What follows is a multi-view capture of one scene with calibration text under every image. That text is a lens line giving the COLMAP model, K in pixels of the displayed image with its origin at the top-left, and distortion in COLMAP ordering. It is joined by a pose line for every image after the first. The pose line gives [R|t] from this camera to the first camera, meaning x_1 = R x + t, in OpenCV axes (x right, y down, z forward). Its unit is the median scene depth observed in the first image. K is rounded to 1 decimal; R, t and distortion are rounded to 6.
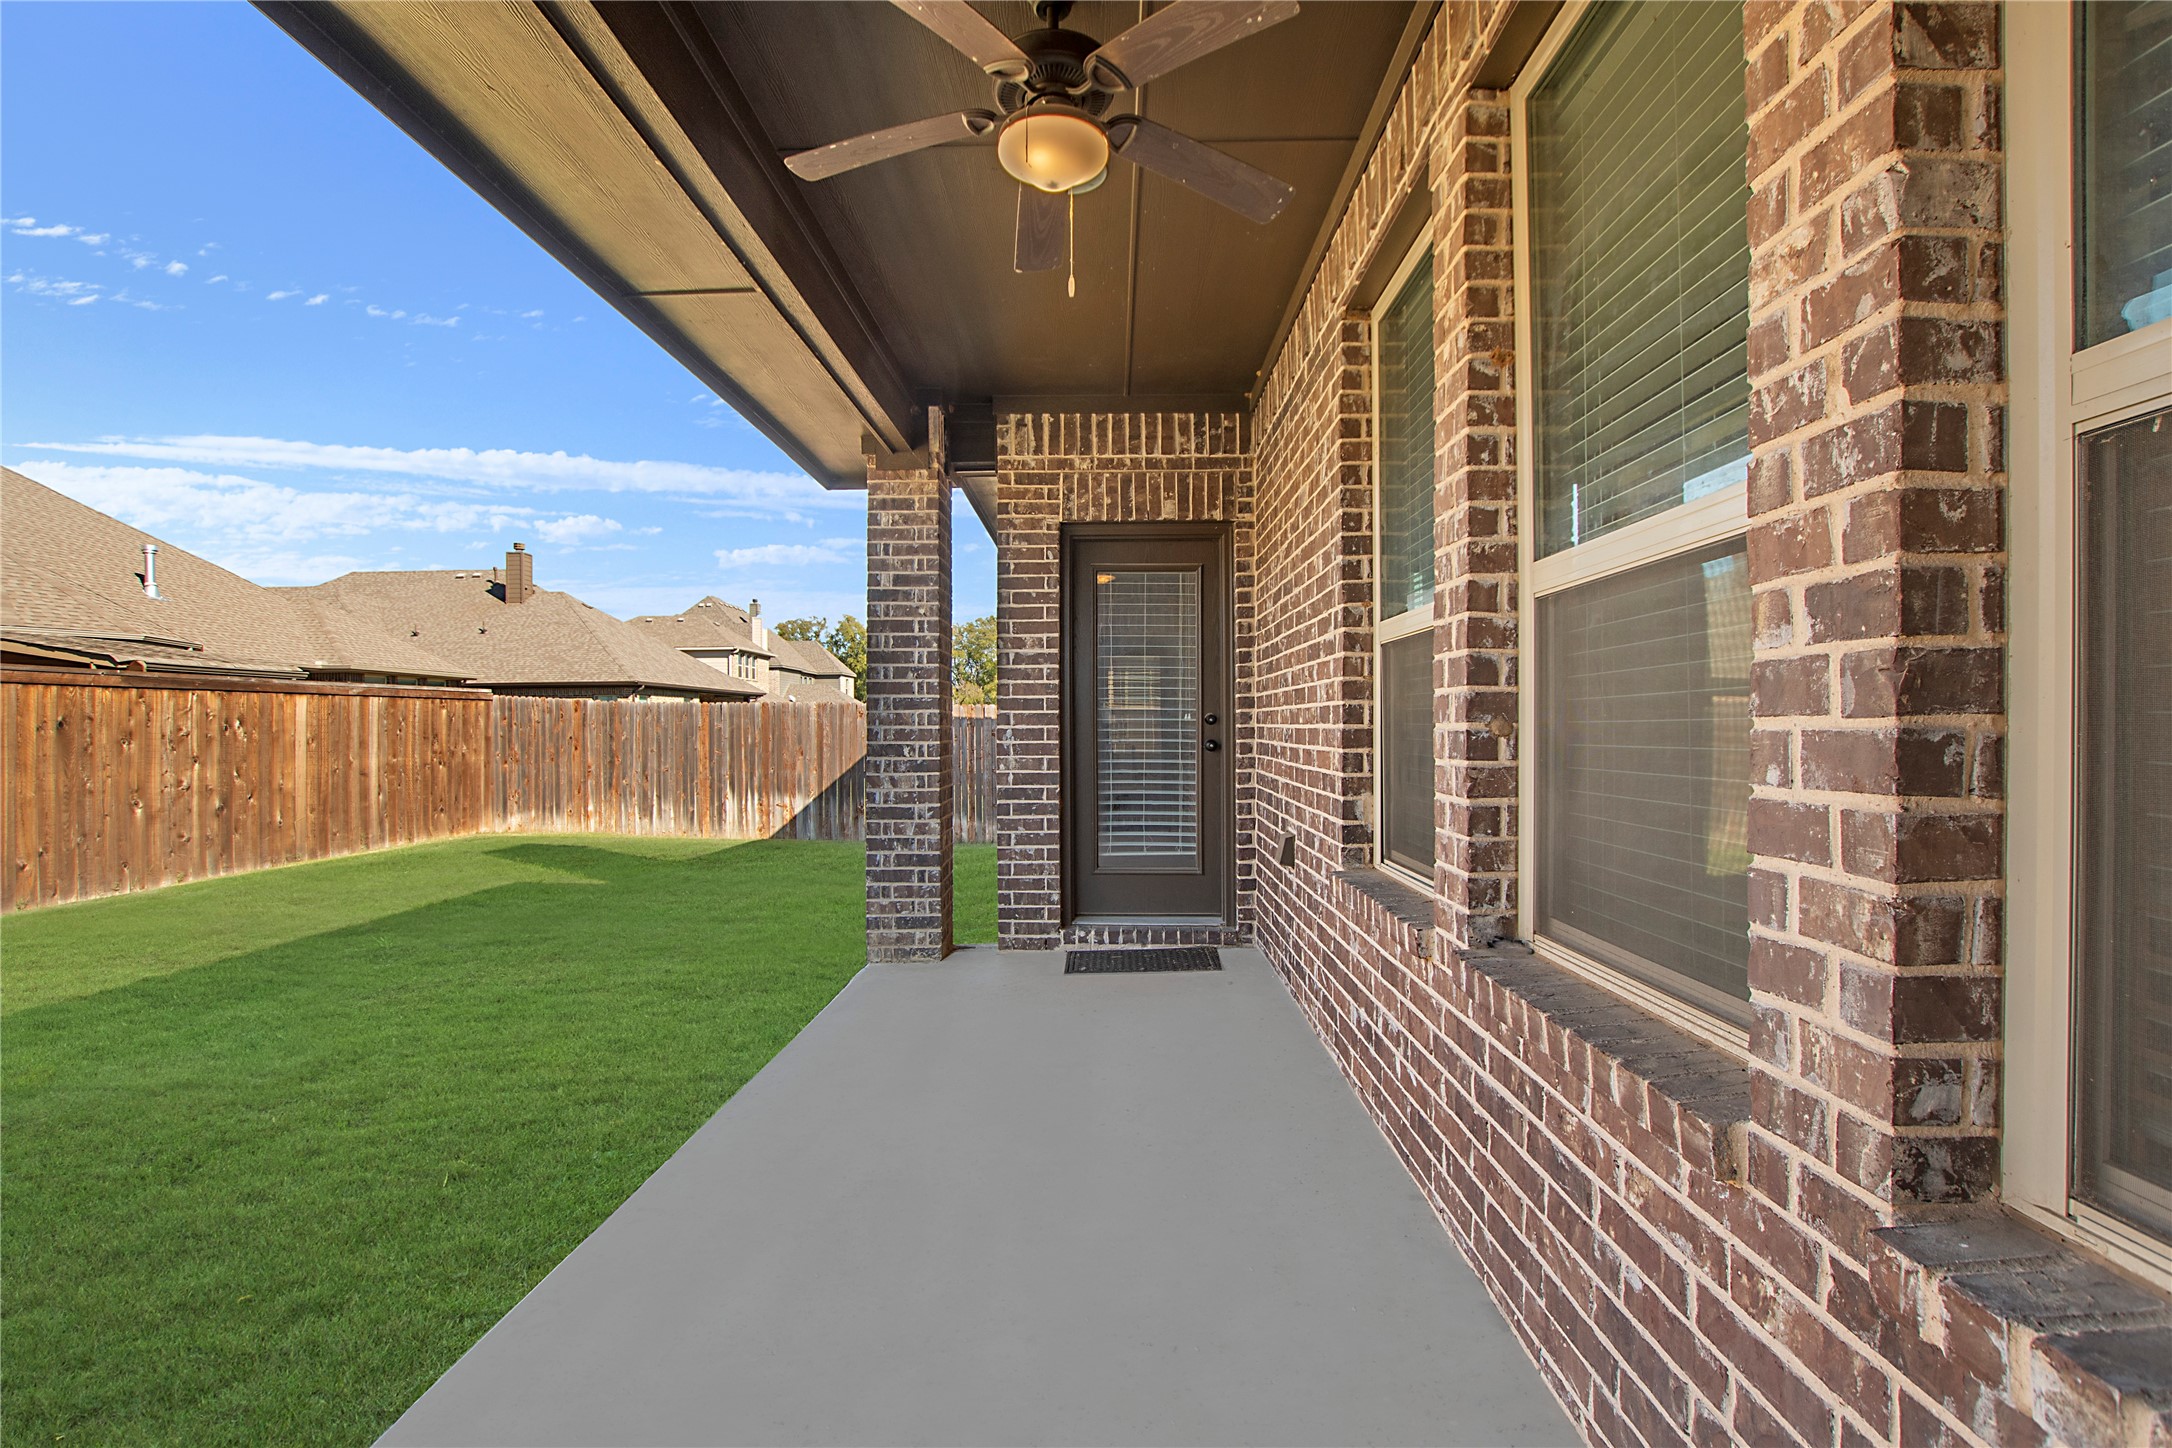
lens RADIAL K [[963.0, 0, 1088.3], [0, 963.0, 730.9], [0, 0, 1]] dist [-0.026105, 0.000270]
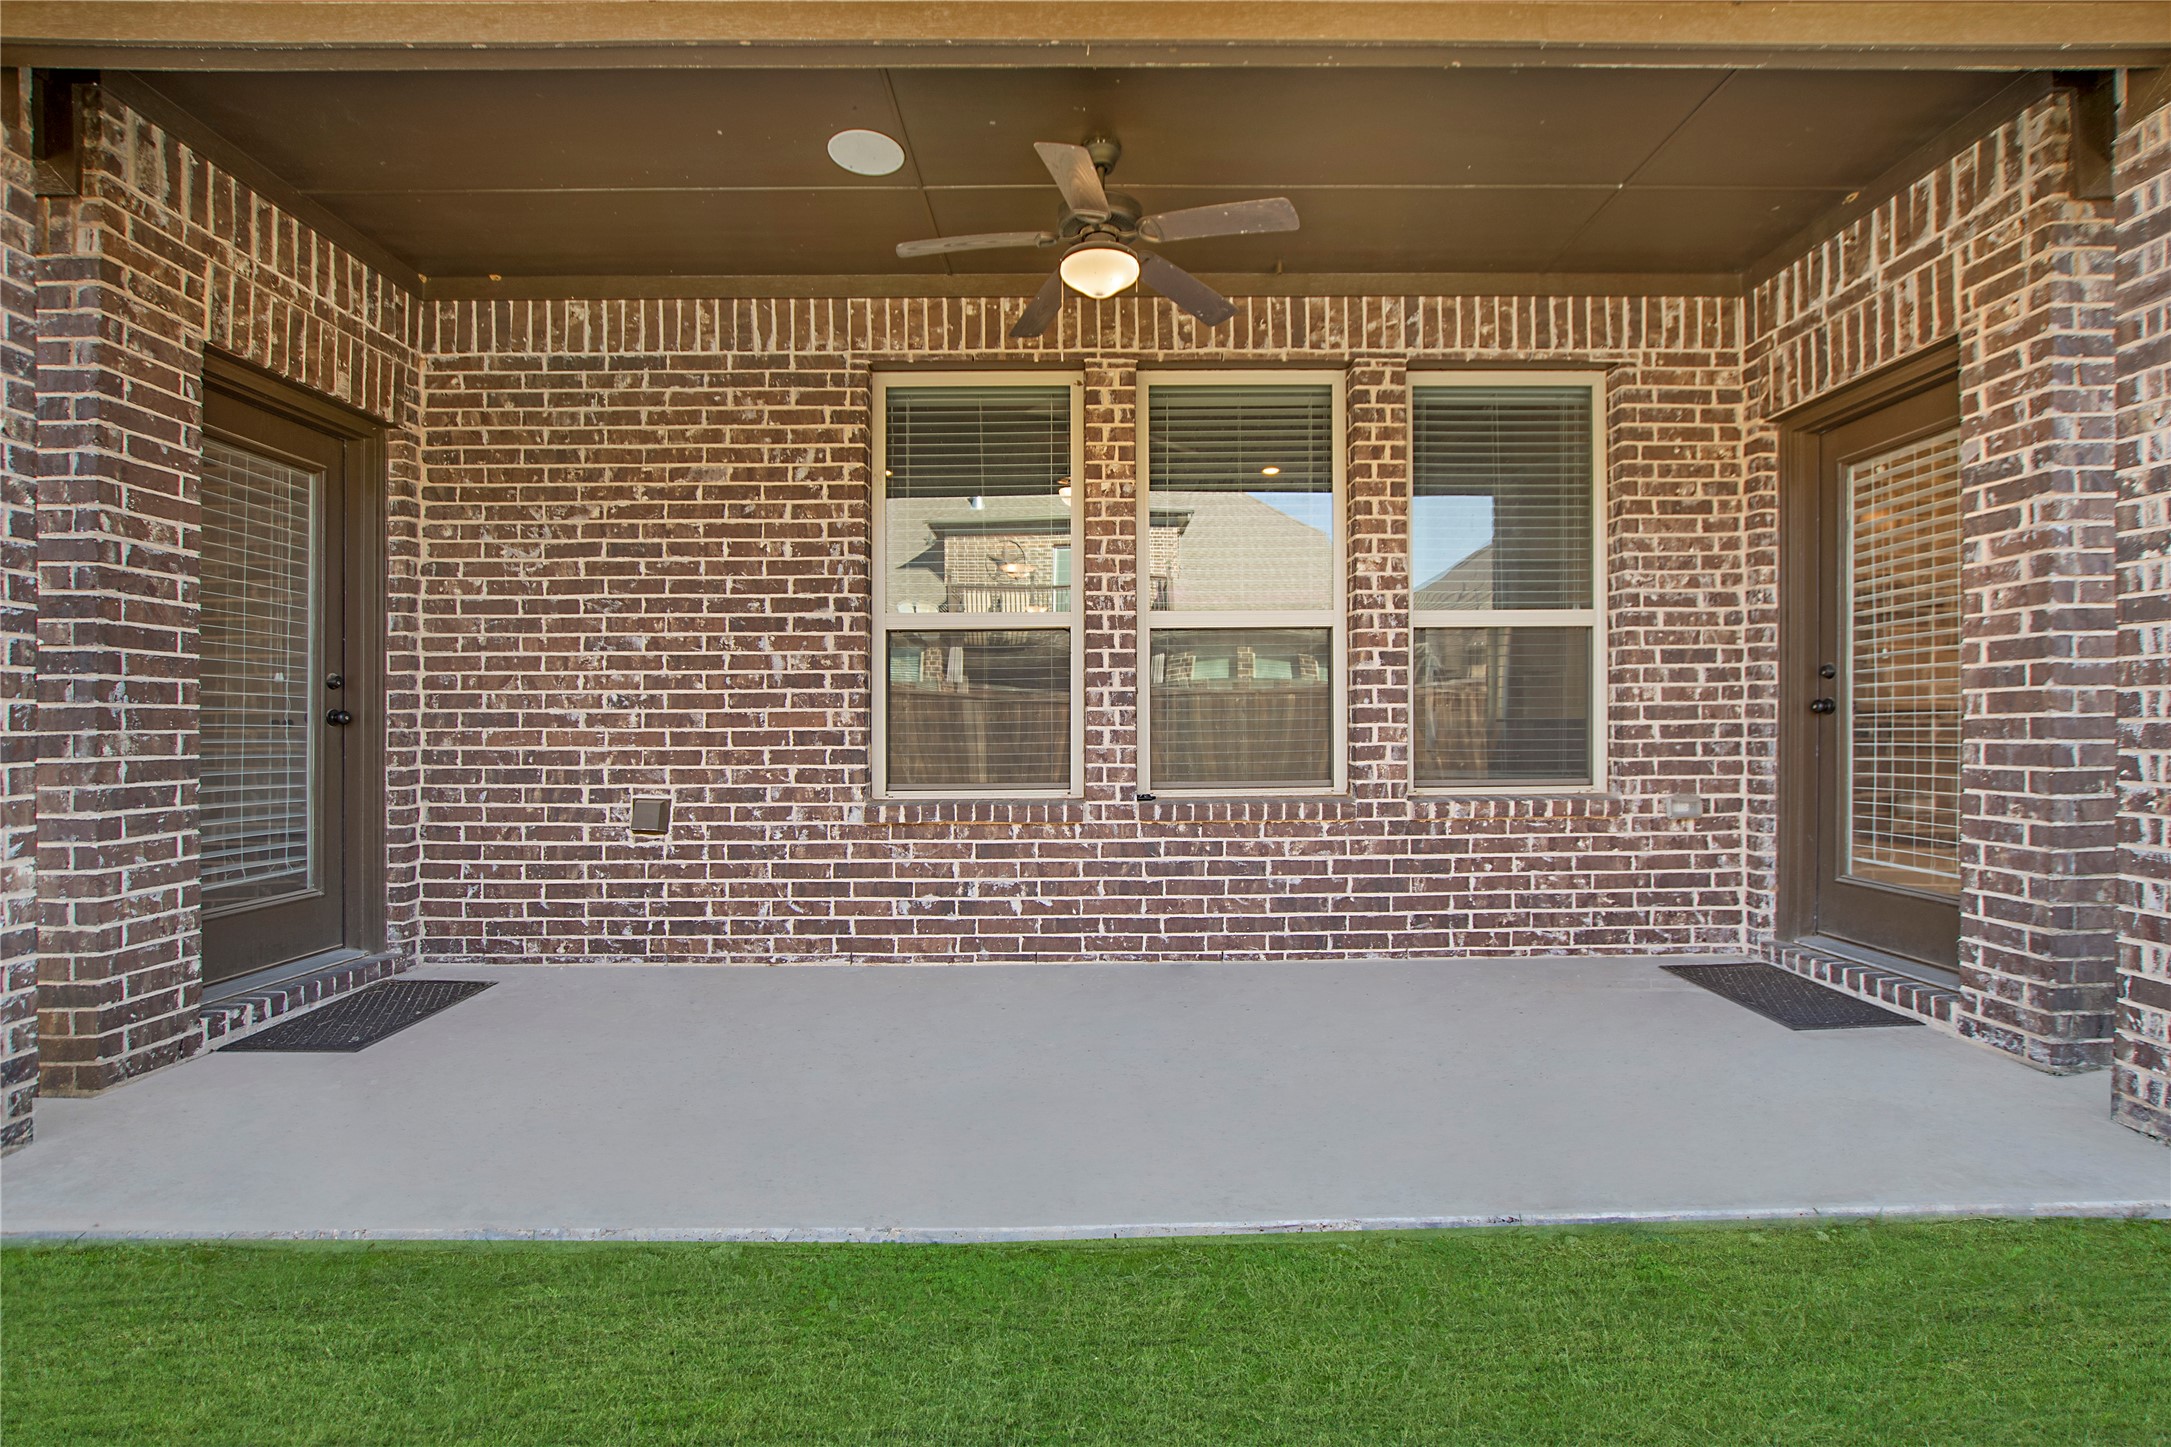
lens RADIAL K [[1020.9, 0, 1052.9], [0, 1020.9, 760.5], [0, 0, 1]] dist [-0.032383, 0.021425]
pose [[-0.016140, -0.027680, 0.999487, -0.668617], [0.009582, 0.999567, 0.027837, 0.032353], [-0.999824, 0.010026, -0.015868, 0.475744]]
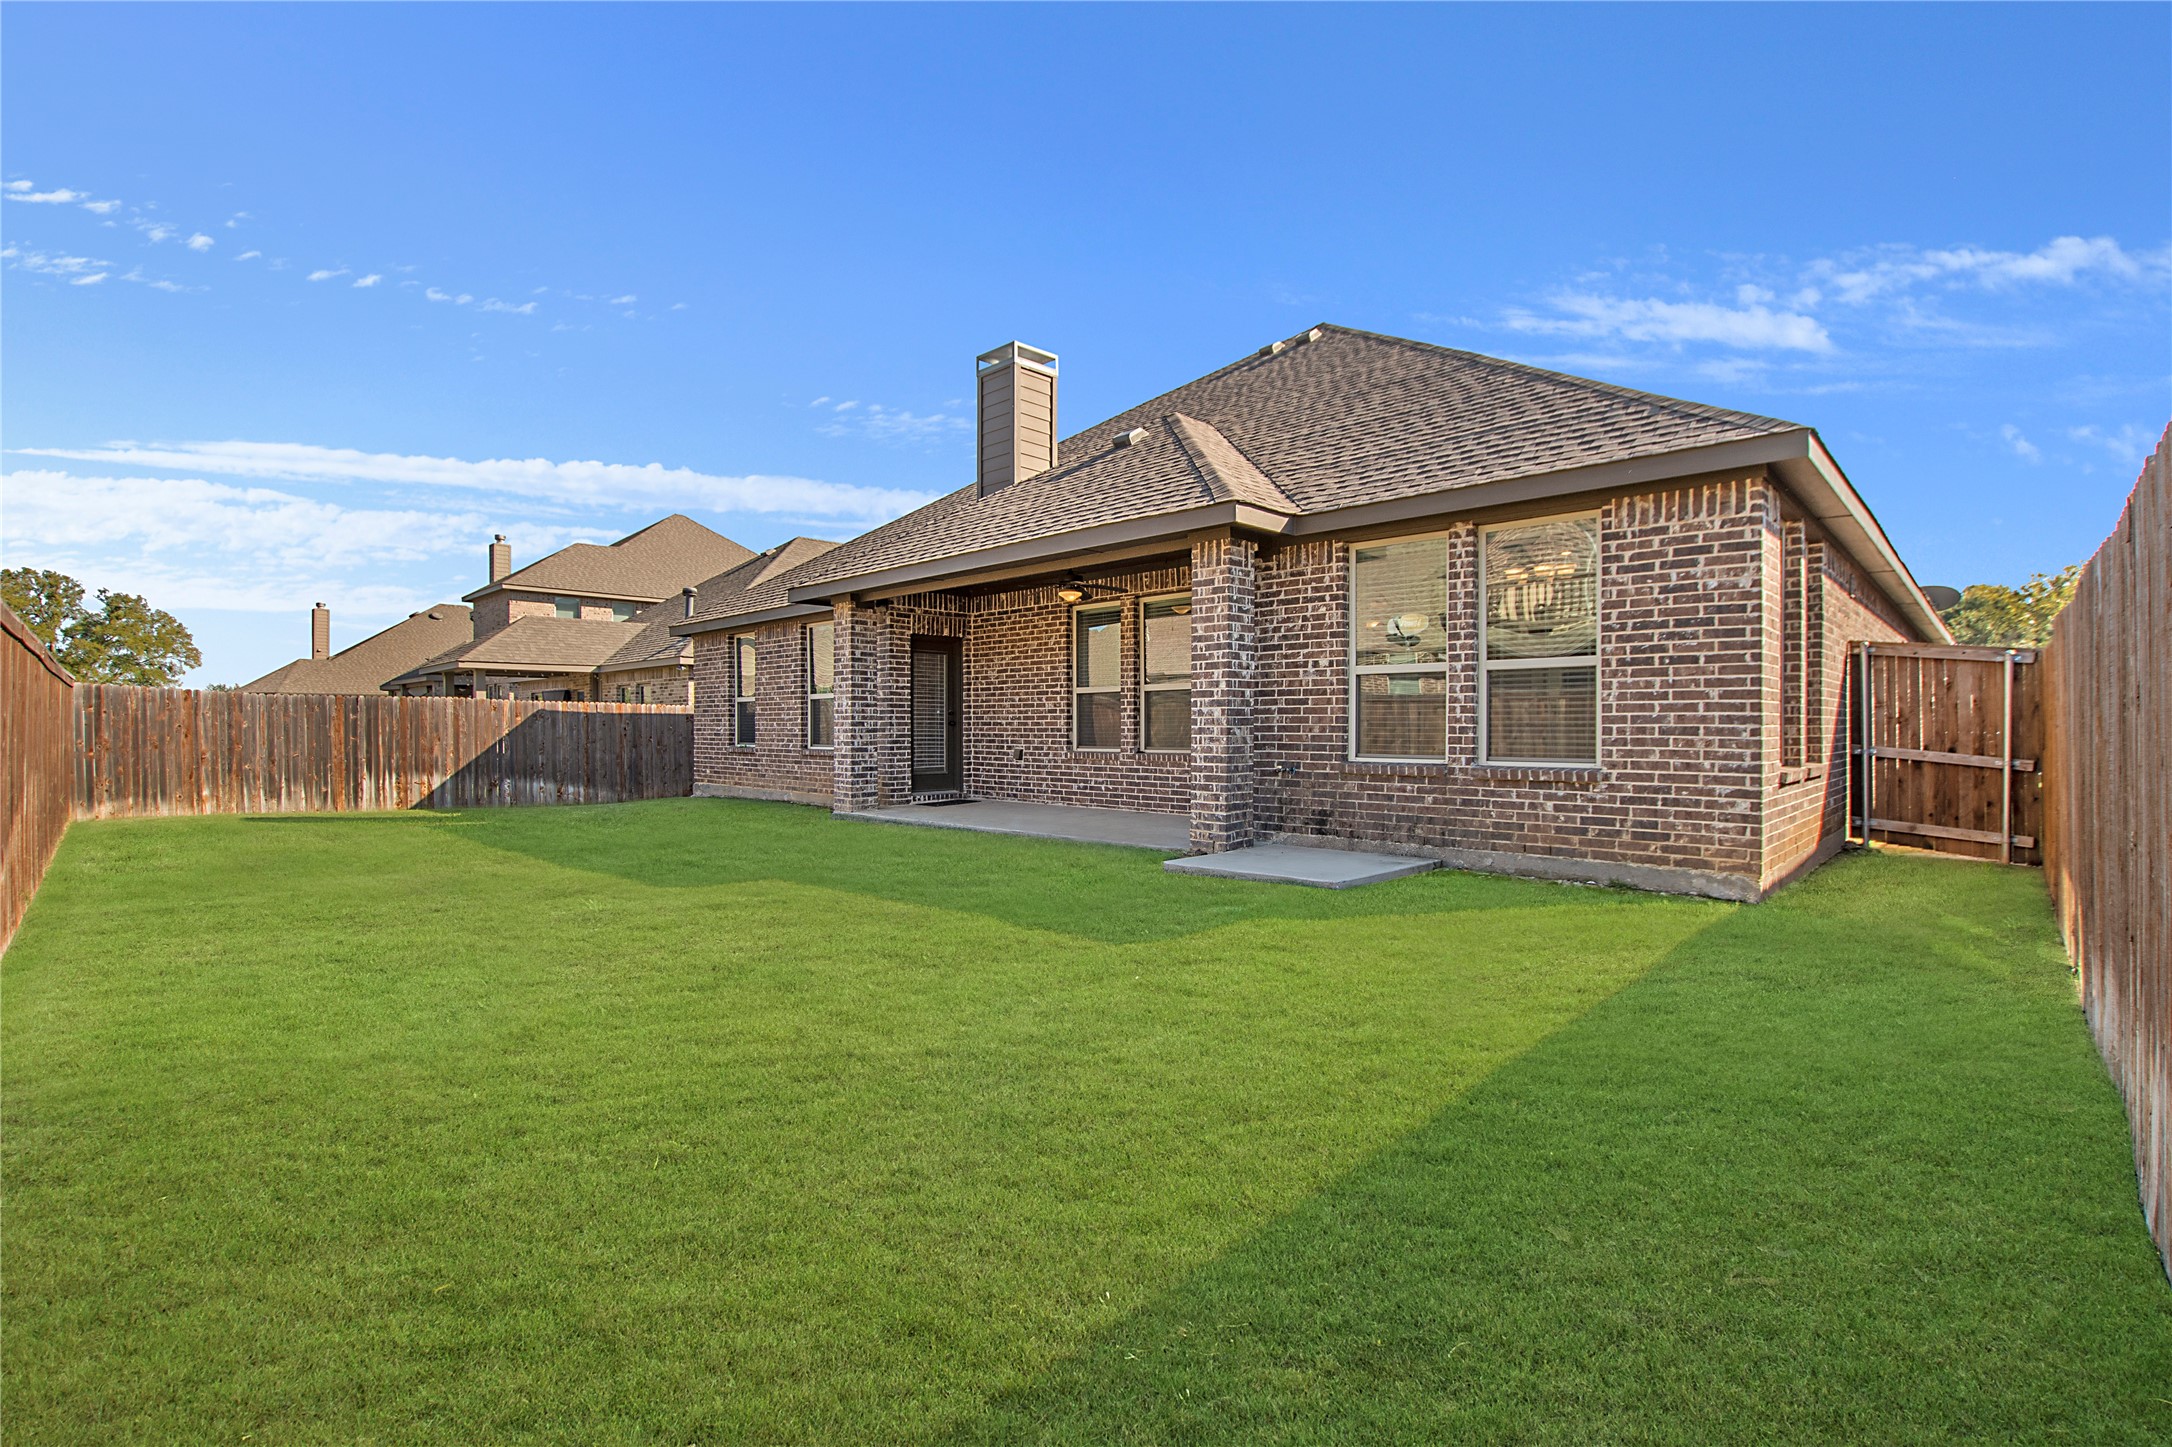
lens RADIAL K [[963.0, 0, 1088.3], [0, 963.0, 730.4], [0, 0, 1]] dist [-0.026105, 0.000270]
pose [[0.679824, 0.000259, 0.733375, -1.535150], [0.002657, 0.999993, -0.002815, 0.043304], [-0.733371, 0.003862, 0.679818, -1.029909]]
